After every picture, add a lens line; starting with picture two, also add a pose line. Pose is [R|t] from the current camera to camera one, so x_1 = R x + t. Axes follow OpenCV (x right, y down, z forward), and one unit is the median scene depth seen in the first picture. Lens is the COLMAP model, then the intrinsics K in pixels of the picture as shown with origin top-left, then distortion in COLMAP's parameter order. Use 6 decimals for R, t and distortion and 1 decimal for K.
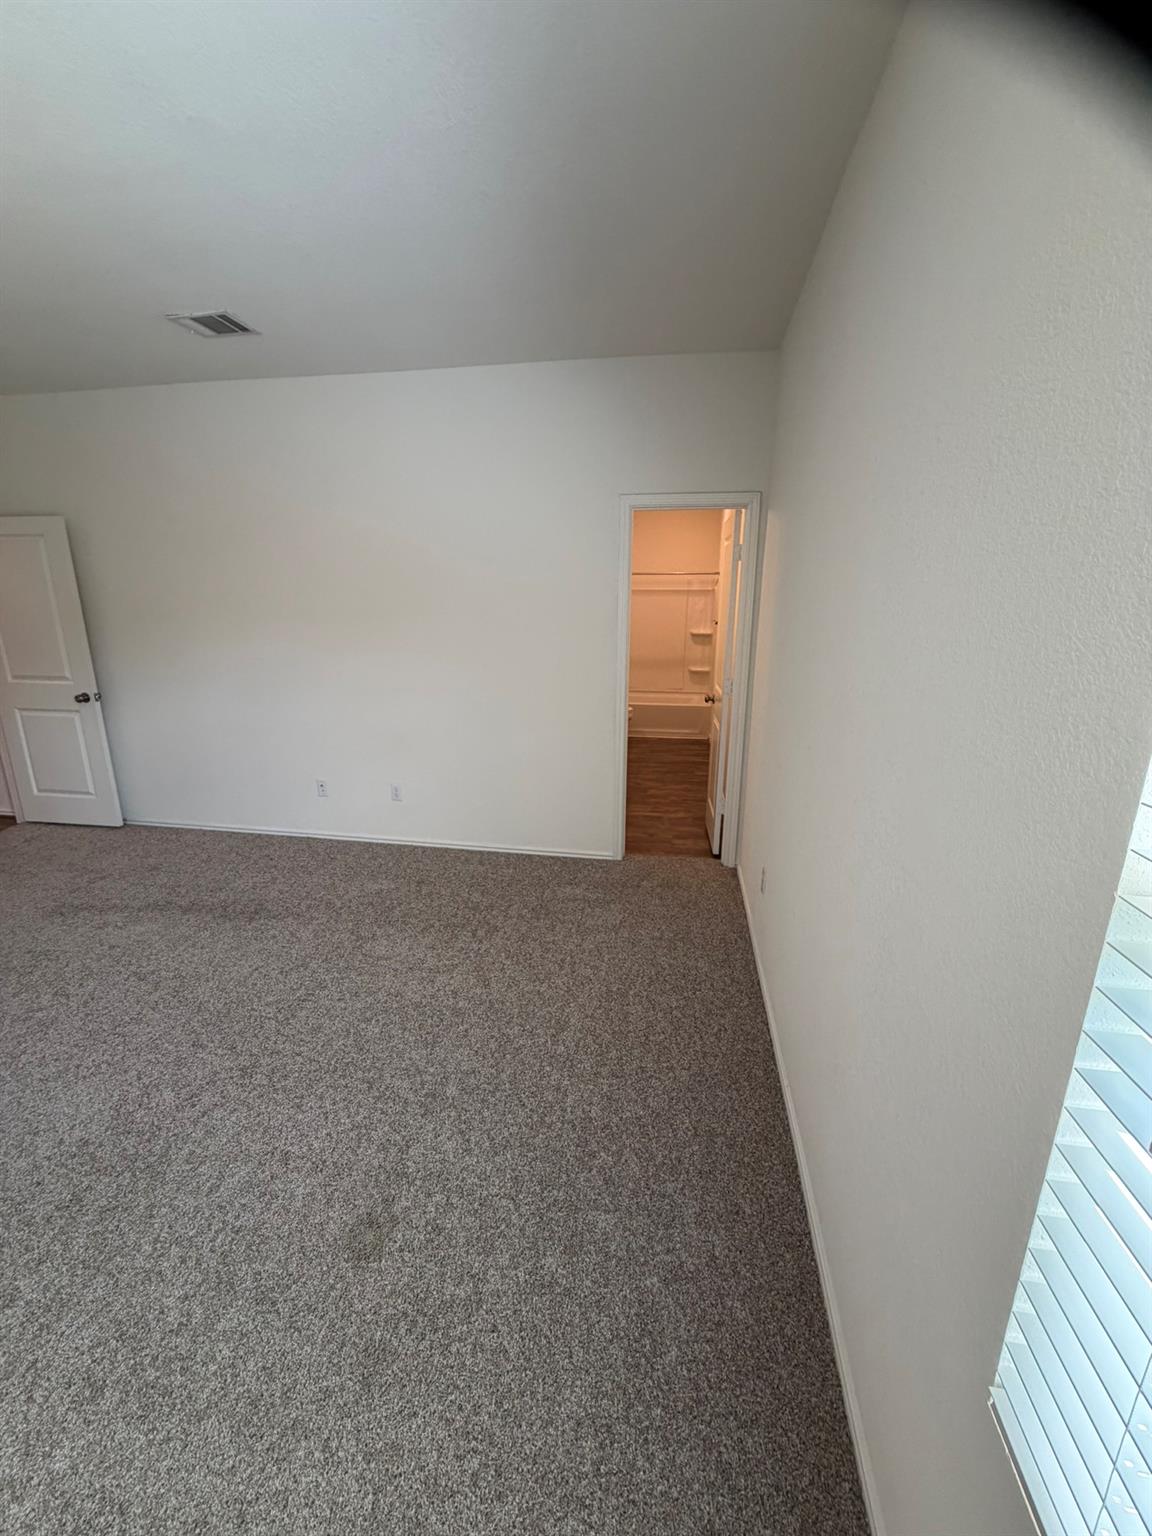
lens RADIAL K [[609.6, 0, 576.0], [0, 609.6, 768.0], [0, 0, 1]] dist [0.000497, 0.000285]
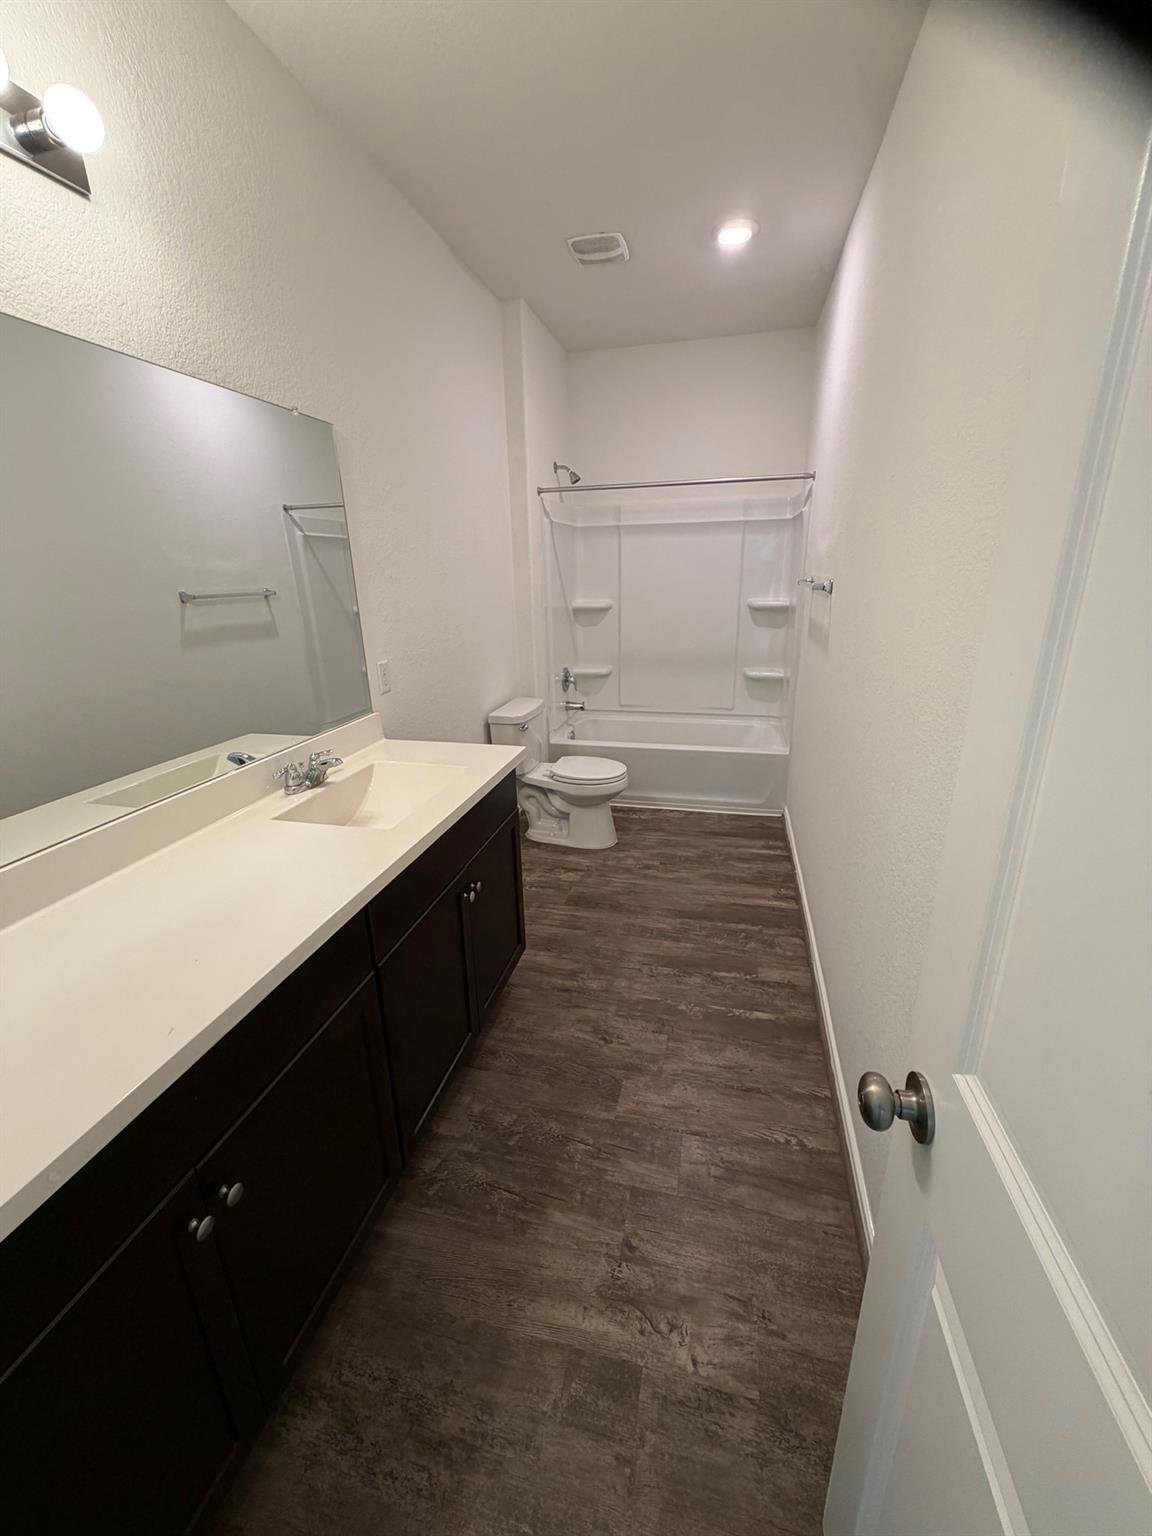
lens RADIAL K [[609.6, 0, 576.0], [0, 609.6, 768.0], [0, 0, 1]] dist [0.000497, 0.000285]
pose [[0.996715, -0.000770, -0.080989, 0.084171], [0.006077, 0.997847, 0.065302, -0.118725], [0.080764, -0.065579, 0.994574, 0.467650]]
